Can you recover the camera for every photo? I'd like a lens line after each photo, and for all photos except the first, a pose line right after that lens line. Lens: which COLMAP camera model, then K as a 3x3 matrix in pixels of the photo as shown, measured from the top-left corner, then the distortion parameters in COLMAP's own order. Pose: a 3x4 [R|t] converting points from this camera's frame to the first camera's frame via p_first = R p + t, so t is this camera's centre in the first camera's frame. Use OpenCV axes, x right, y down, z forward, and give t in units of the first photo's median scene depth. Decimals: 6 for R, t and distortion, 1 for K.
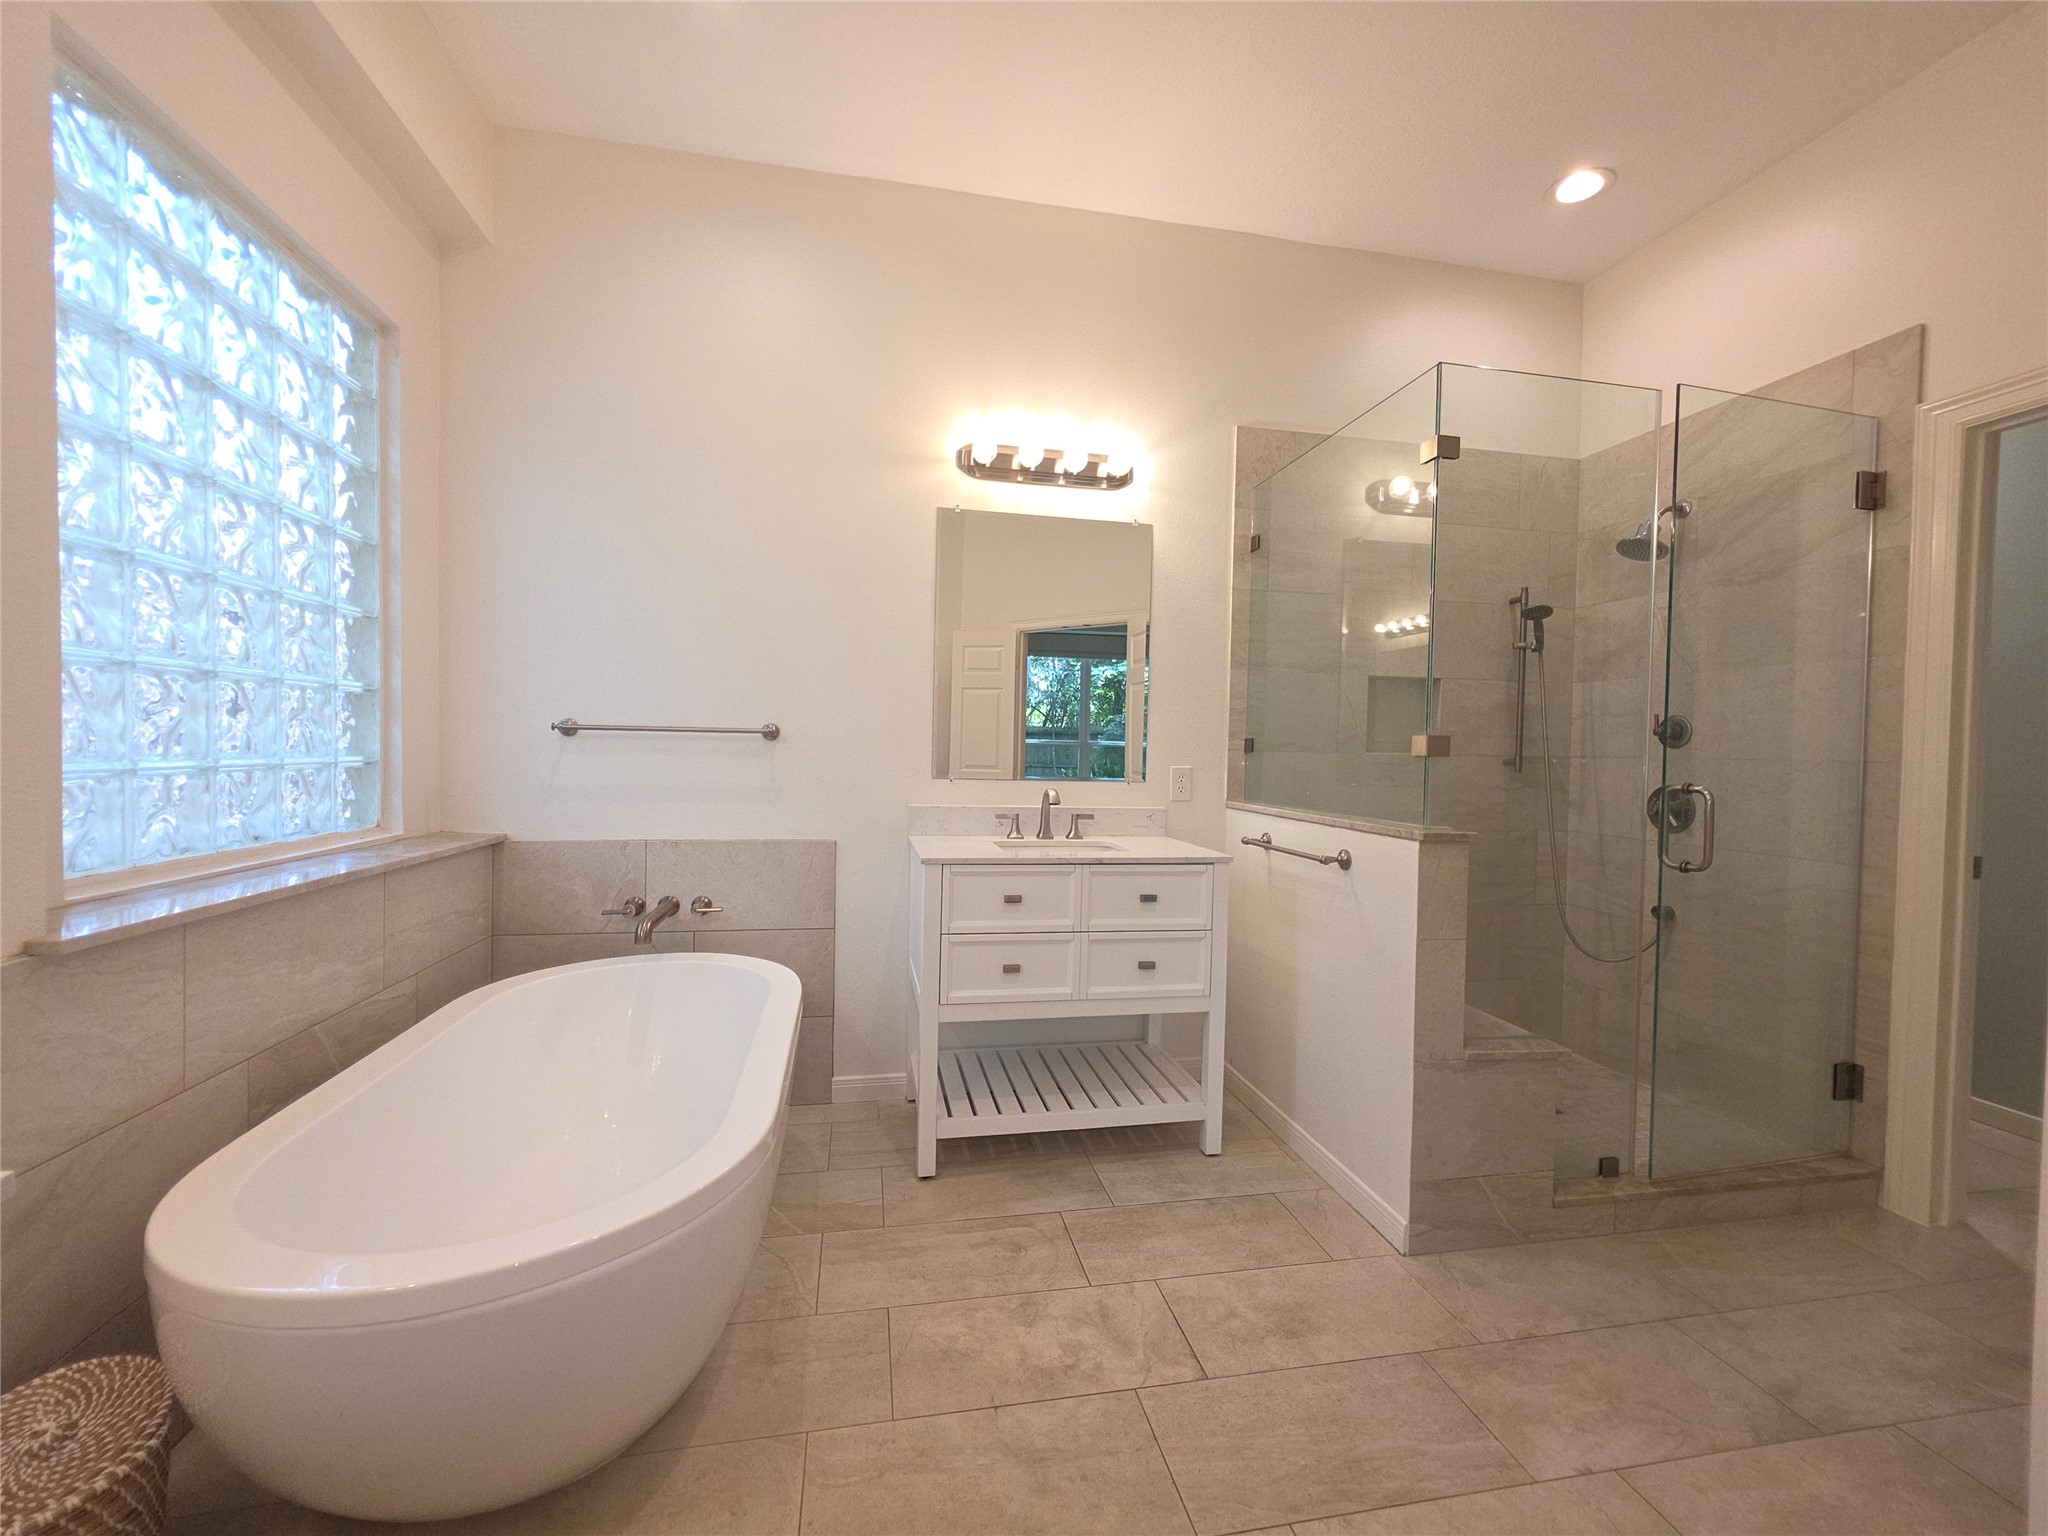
lens RADIAL K [[823.6, 0, 1020.6], [0, 823.6, 768.7], [0, 0, 1]] dist [0.001727, -0.000140]
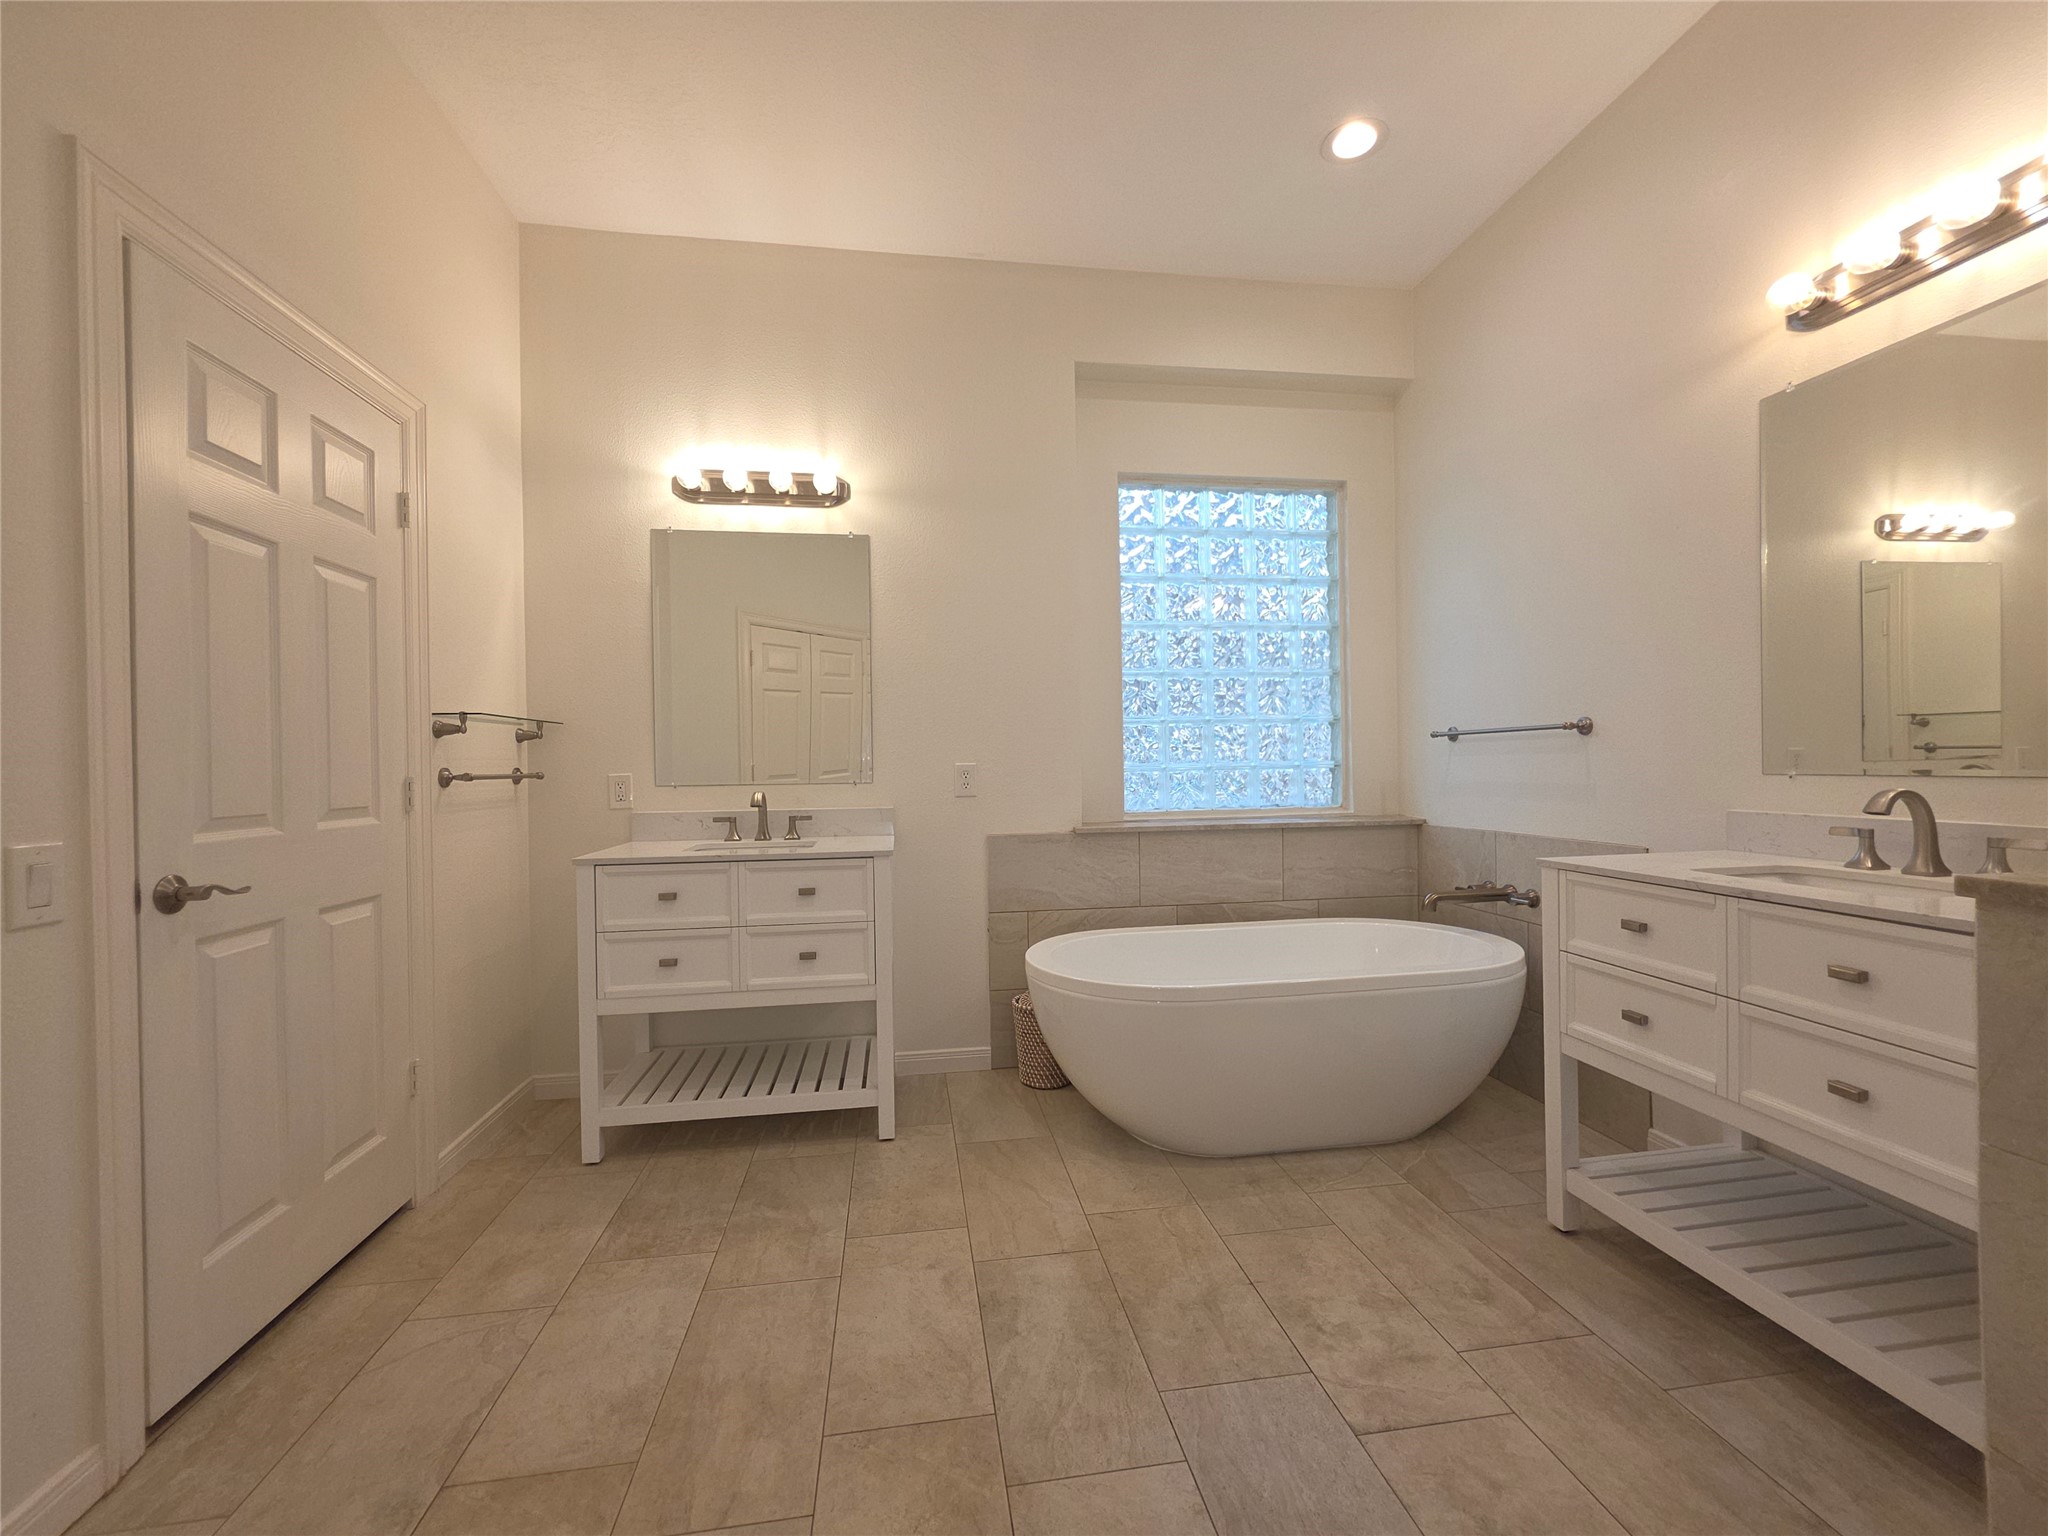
lens RADIAL K [[823.6, 0, 1020.6], [0, 823.6, 768.7], [0, 0, 1]] dist [0.001727, -0.000140]
pose [[-0.049151, -0.017414, -0.998640, 0.827562], [-0.006512, 0.999832, -0.017114, 0.030315], [0.998770, 0.005662, -0.049256, 0.493239]]
